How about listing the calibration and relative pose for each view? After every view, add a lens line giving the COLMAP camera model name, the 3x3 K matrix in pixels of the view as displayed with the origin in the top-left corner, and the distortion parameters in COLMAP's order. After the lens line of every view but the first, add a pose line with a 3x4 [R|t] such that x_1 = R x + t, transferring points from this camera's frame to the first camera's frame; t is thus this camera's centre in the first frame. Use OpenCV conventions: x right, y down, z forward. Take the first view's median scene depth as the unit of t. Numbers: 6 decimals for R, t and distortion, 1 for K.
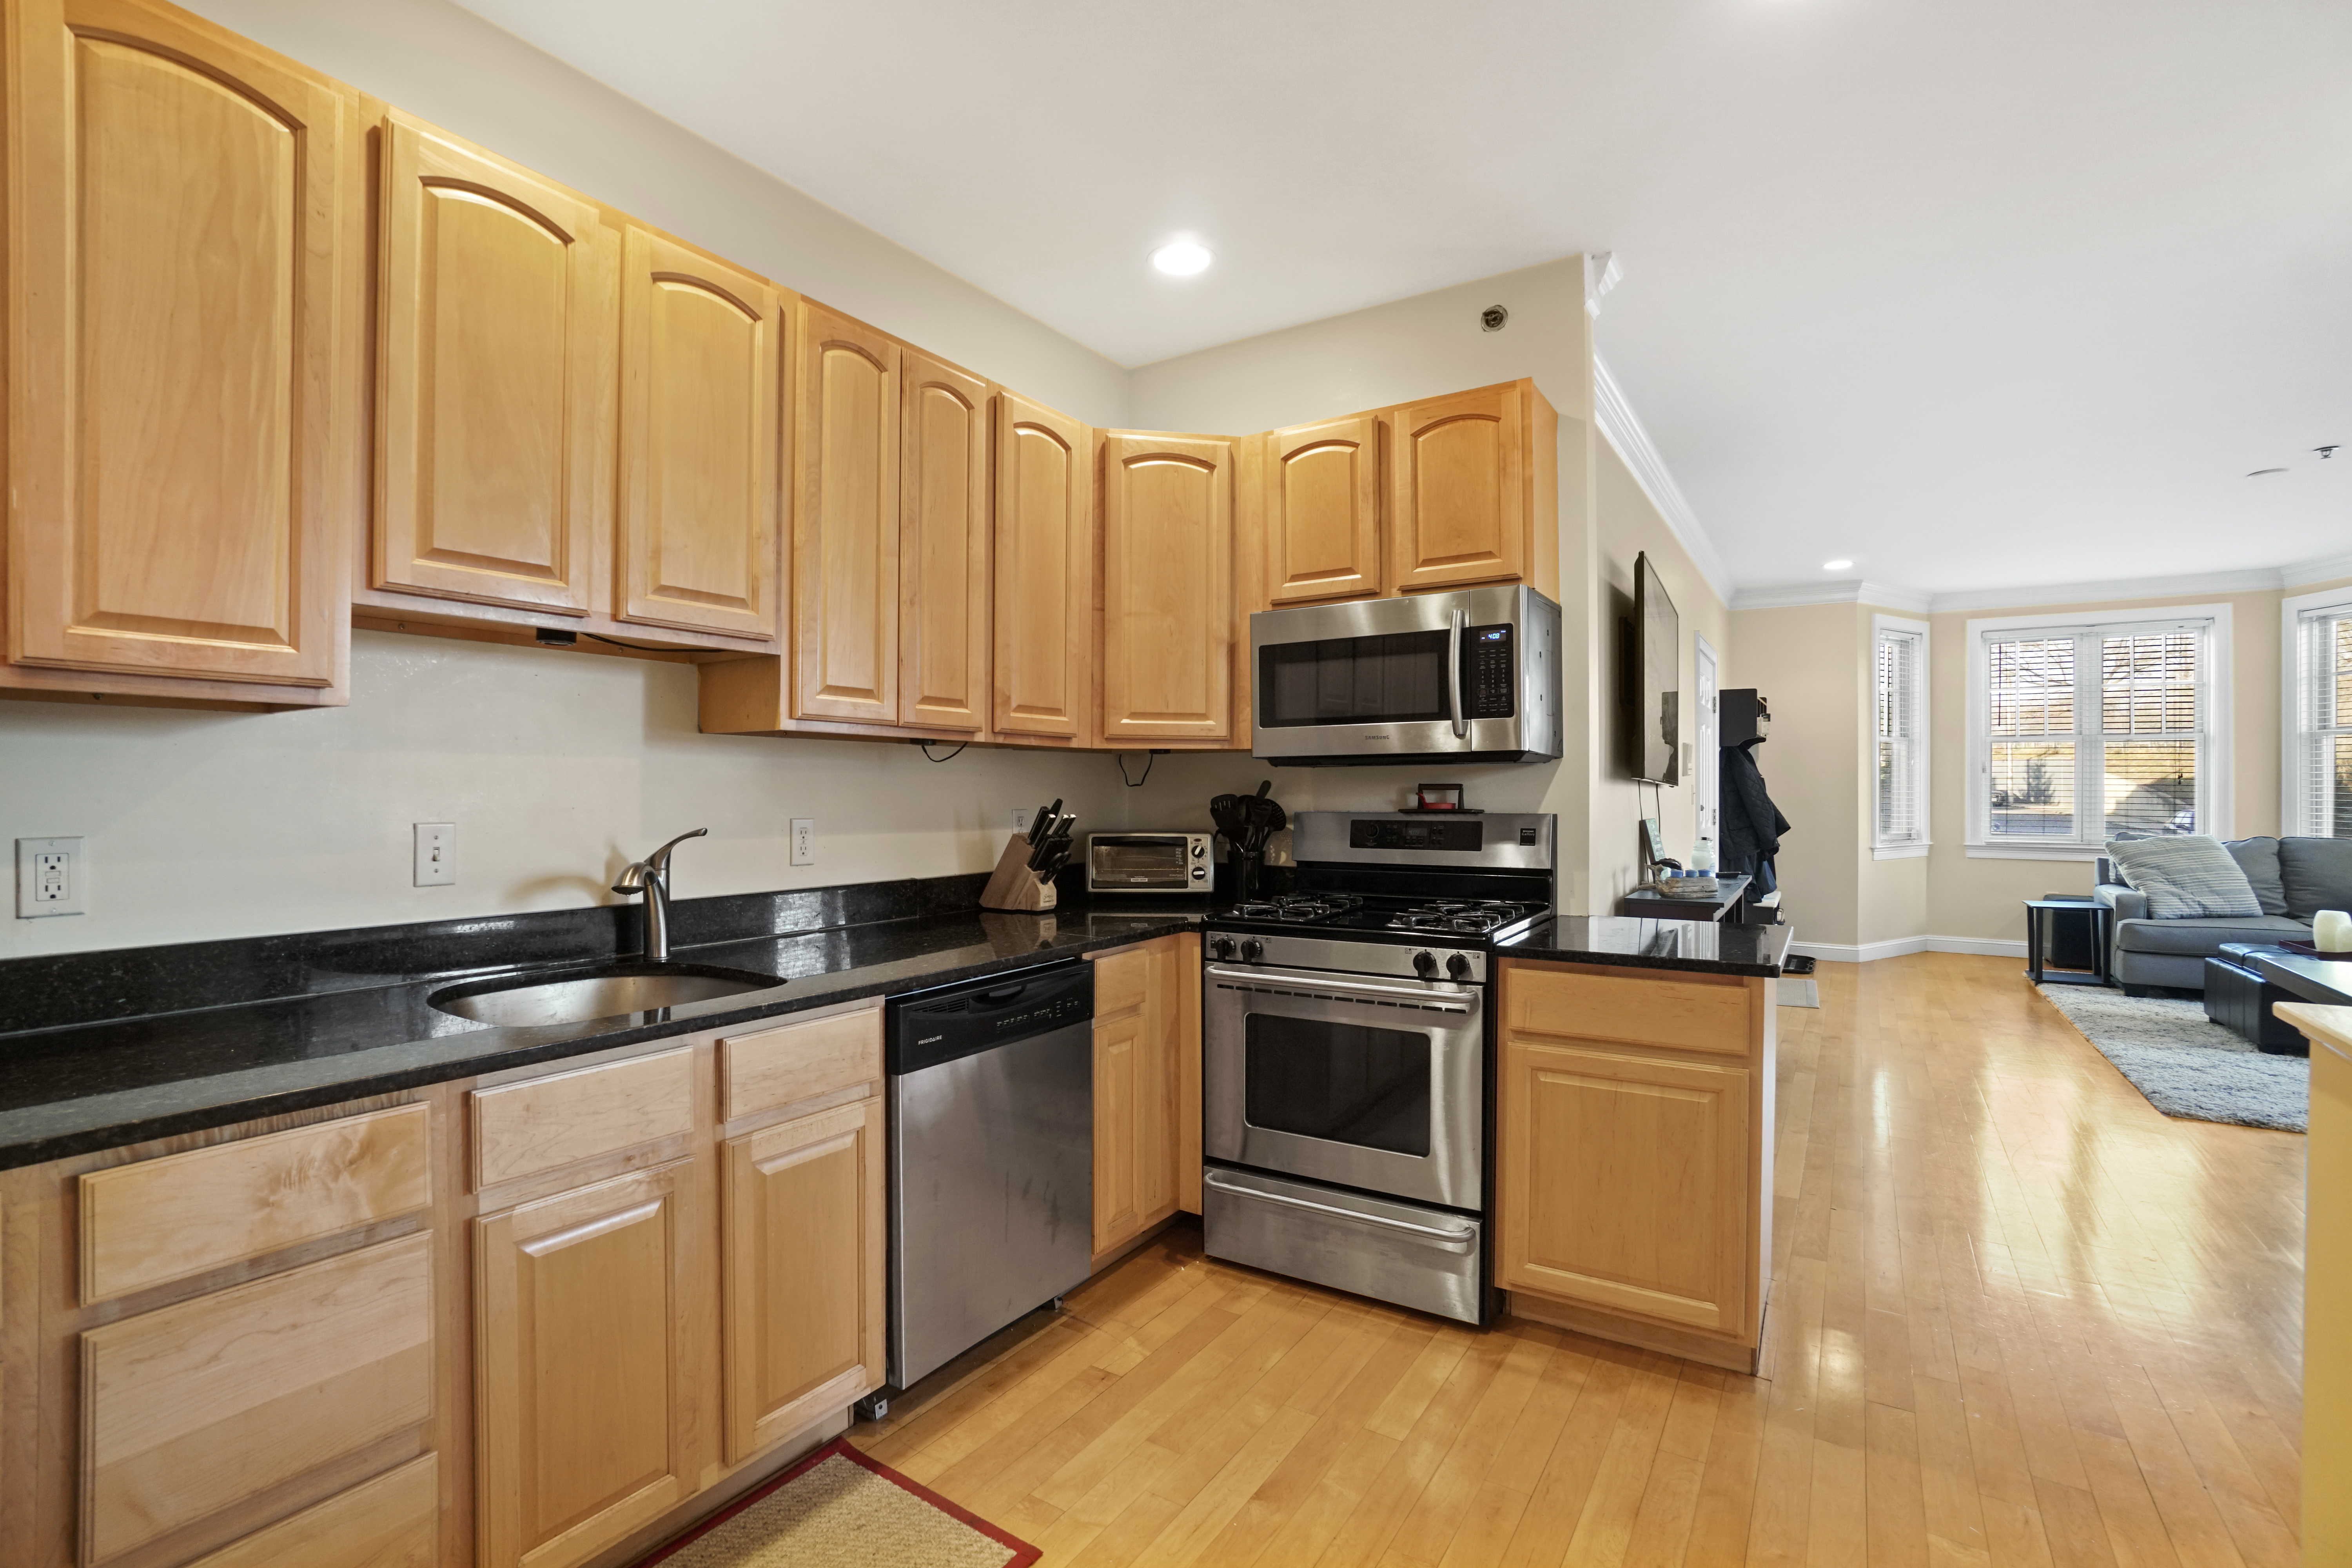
lens RADIAL K [[1070.7, 0, 1182.1], [0, 1070.7, 786.0], [0, 0, 1]] dist [-0.075870, 0.036635]
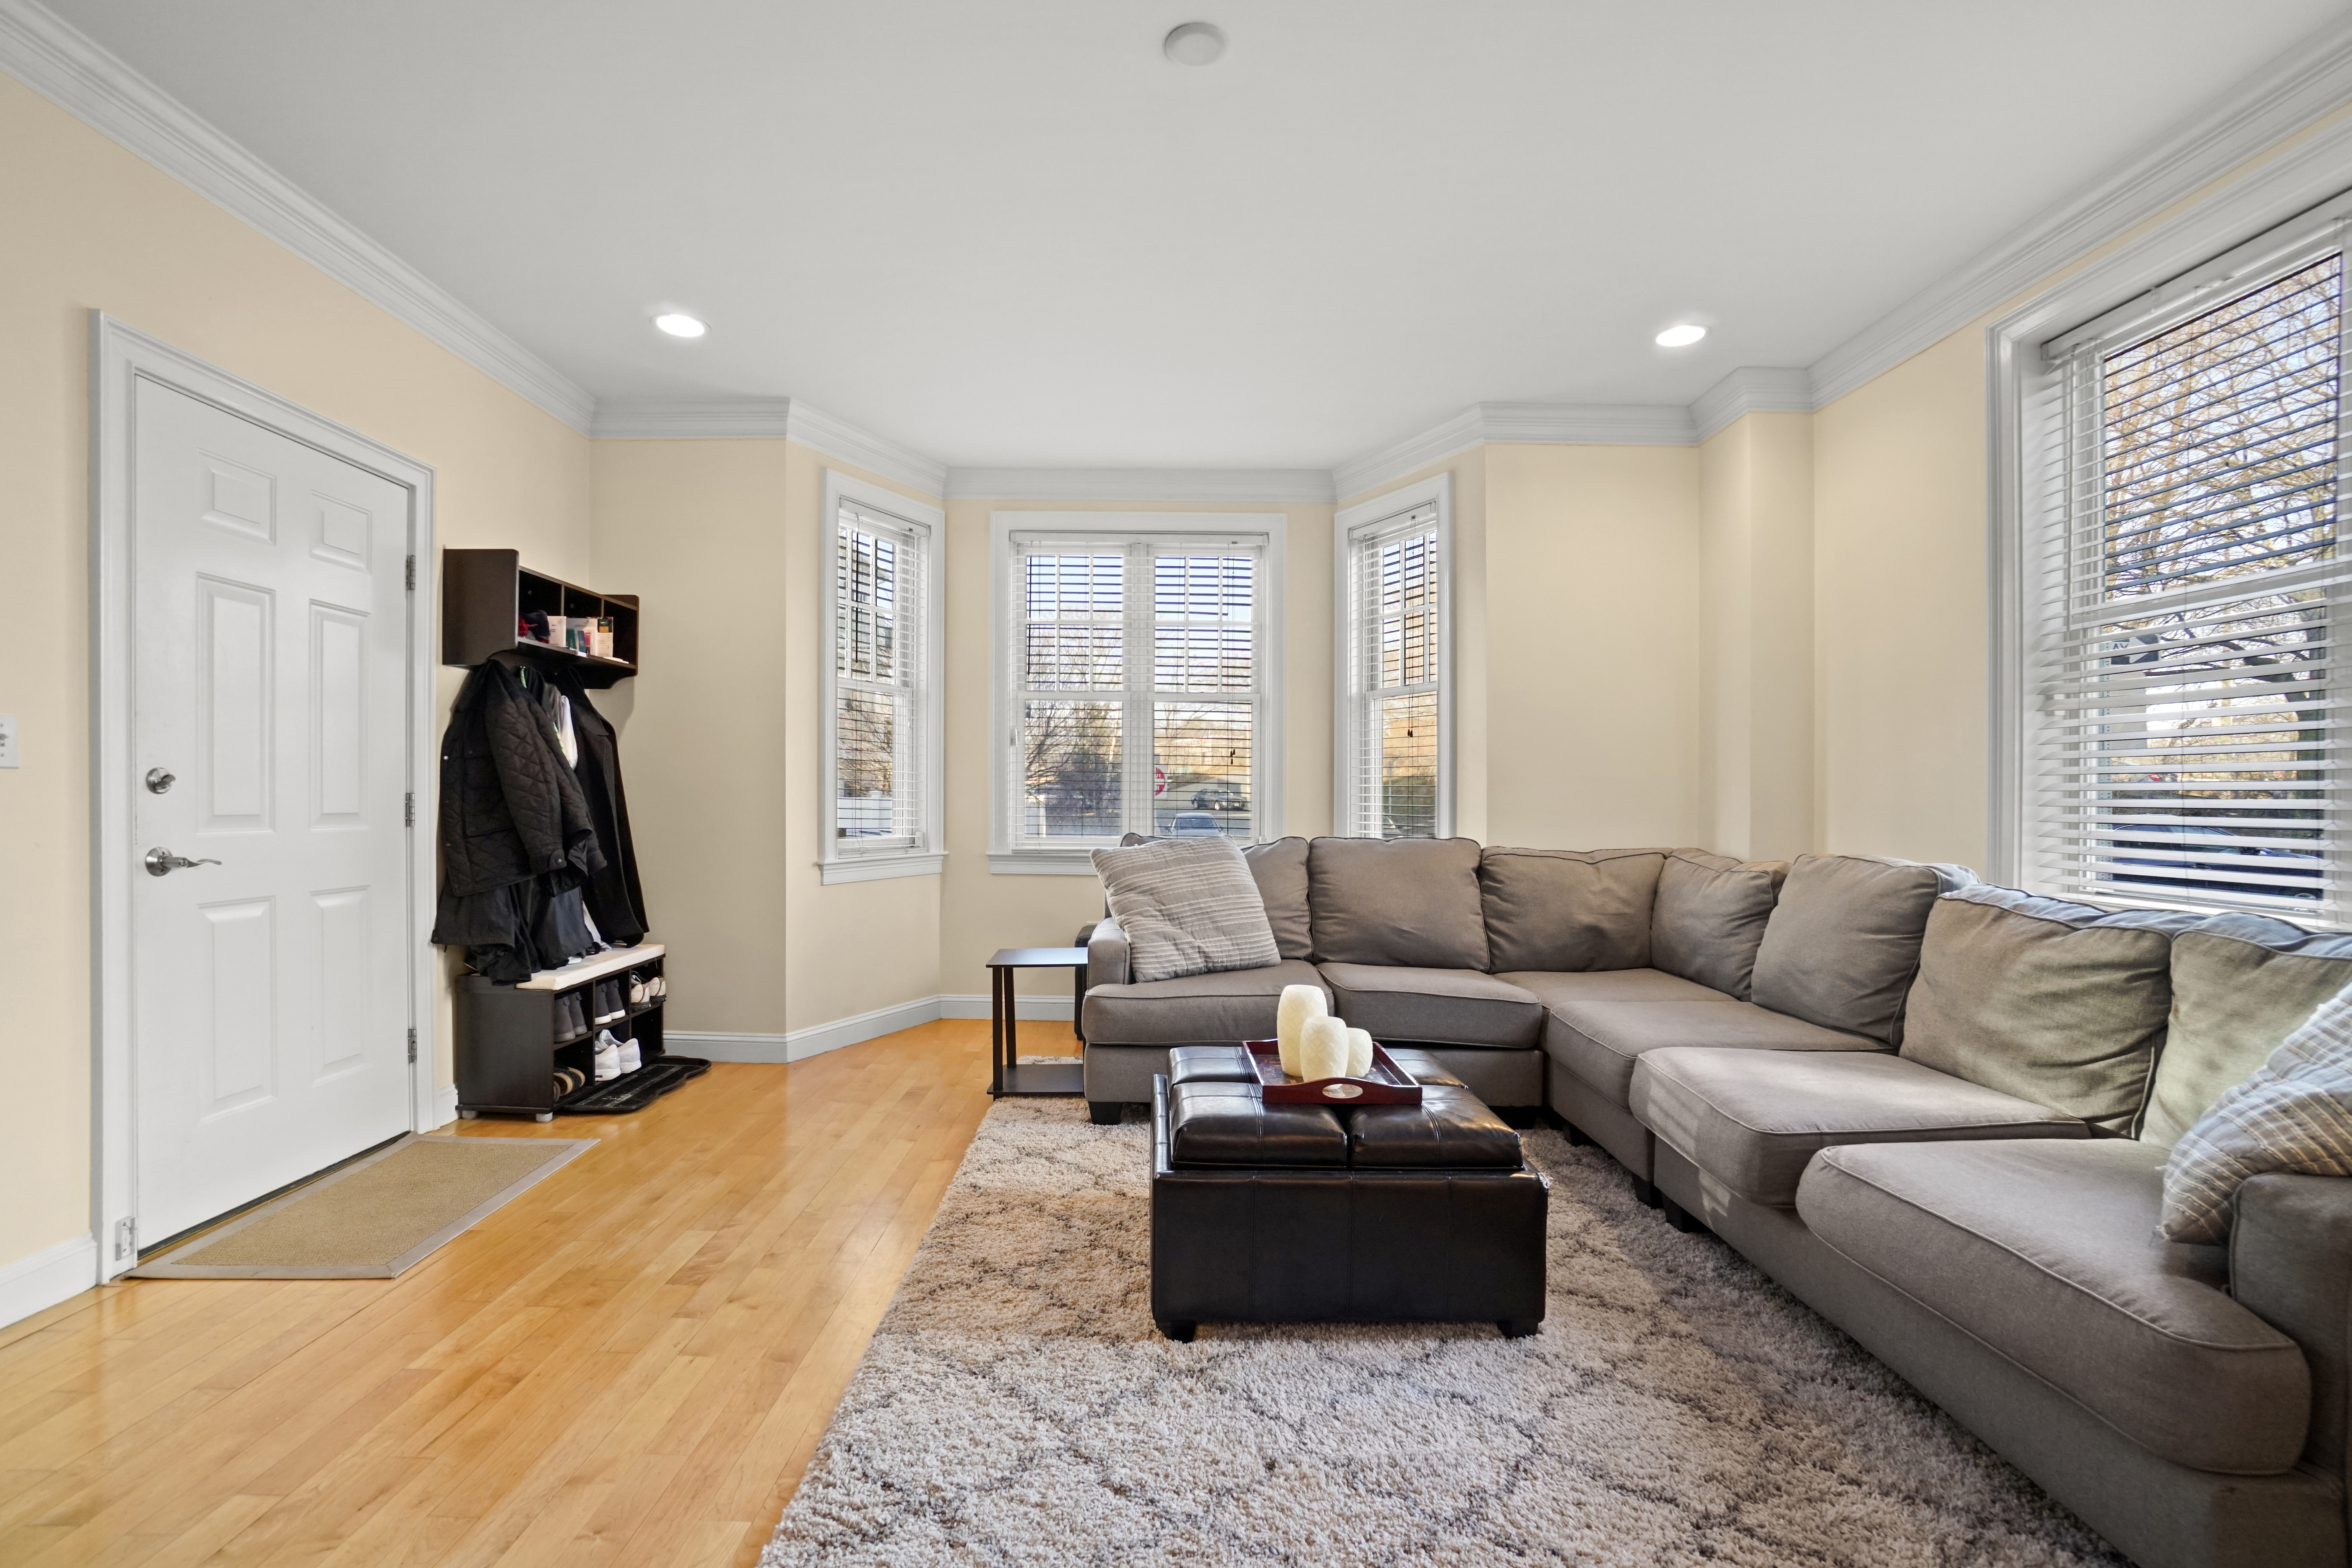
lens RADIAL K [[1070.7, 0, 1182.1], [0, 1070.7, 786.0], [0, 0, 1]] dist [-0.075870, 0.036635]
pose [[0.826351, 0.011731, 0.563033, 0.615675], [-0.008221, 0.999928, -0.008768, 0.023754], [-0.563095, 0.002616, 0.826388, 0.482170]]
